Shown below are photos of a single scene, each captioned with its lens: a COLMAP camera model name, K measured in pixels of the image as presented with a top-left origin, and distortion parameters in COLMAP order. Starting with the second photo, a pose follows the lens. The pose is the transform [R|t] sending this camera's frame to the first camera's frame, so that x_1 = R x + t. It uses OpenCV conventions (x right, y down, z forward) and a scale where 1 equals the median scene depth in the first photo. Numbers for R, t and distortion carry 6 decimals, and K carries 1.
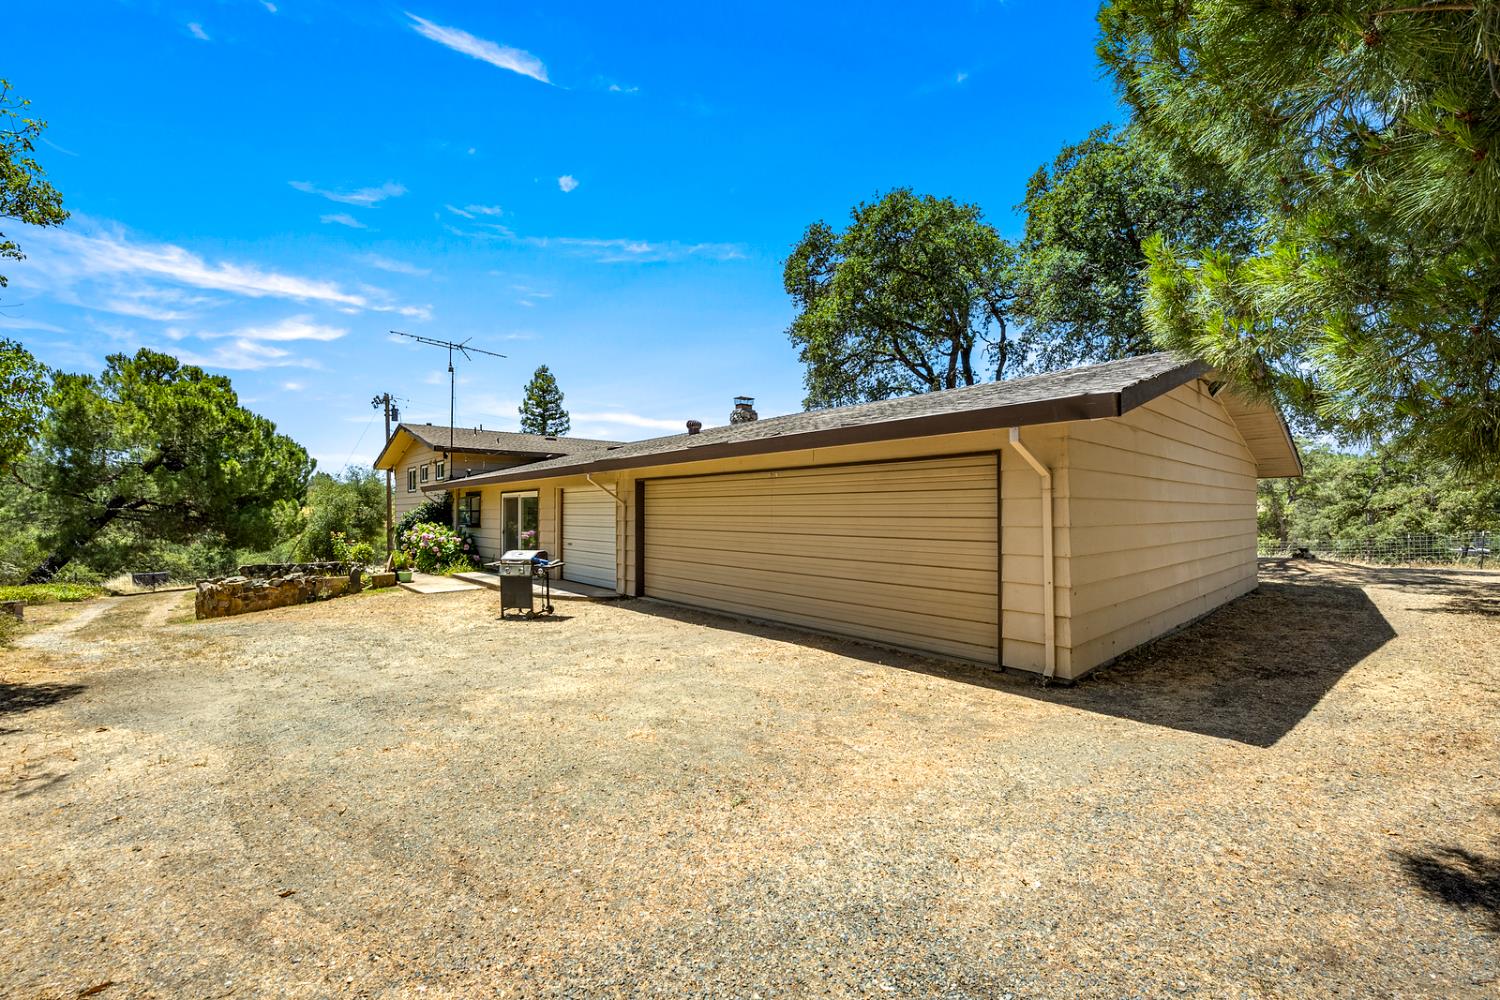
lens RADIAL K [[570.1, 0, 753.3], [0, 570.1, 495.3], [0, 0, 1]] dist [-0.011410, 0.003869]
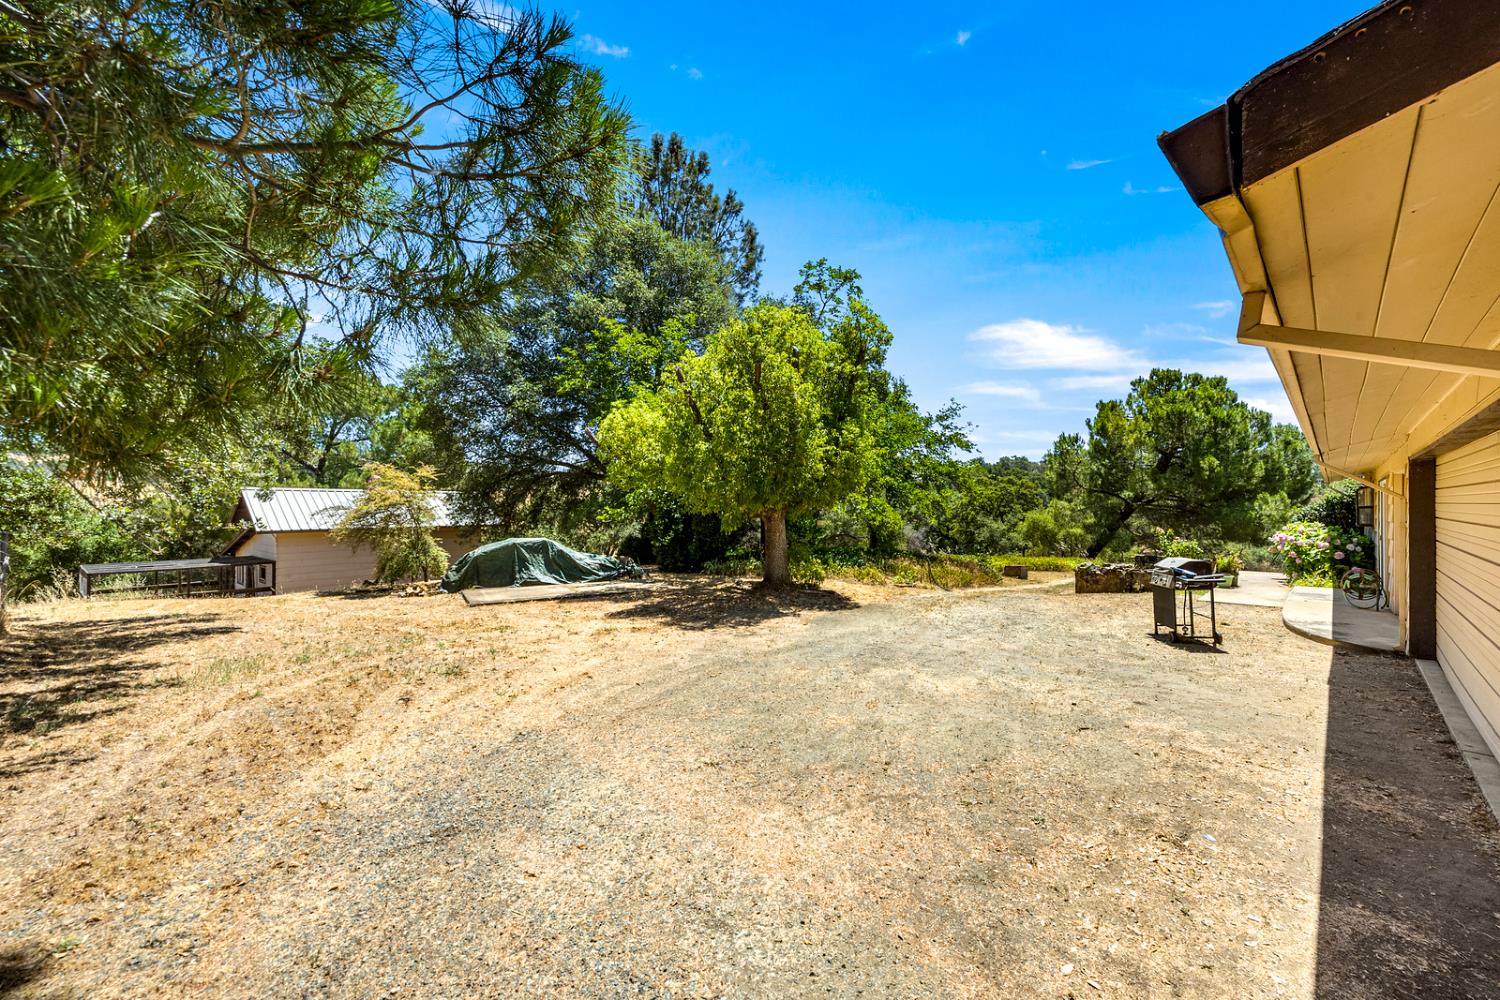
lens RADIAL K [[570.1, 0, 753.3], [0, 570.1, 495.3], [0, 0, 1]] dist [-0.011410, 0.003869]
pose [[0.104742, -0.013268, -0.994411, 0.711177], [0.025215, 0.999625, -0.010682, -0.005235], [0.994180, -0.023955, 0.105038, 0.591139]]
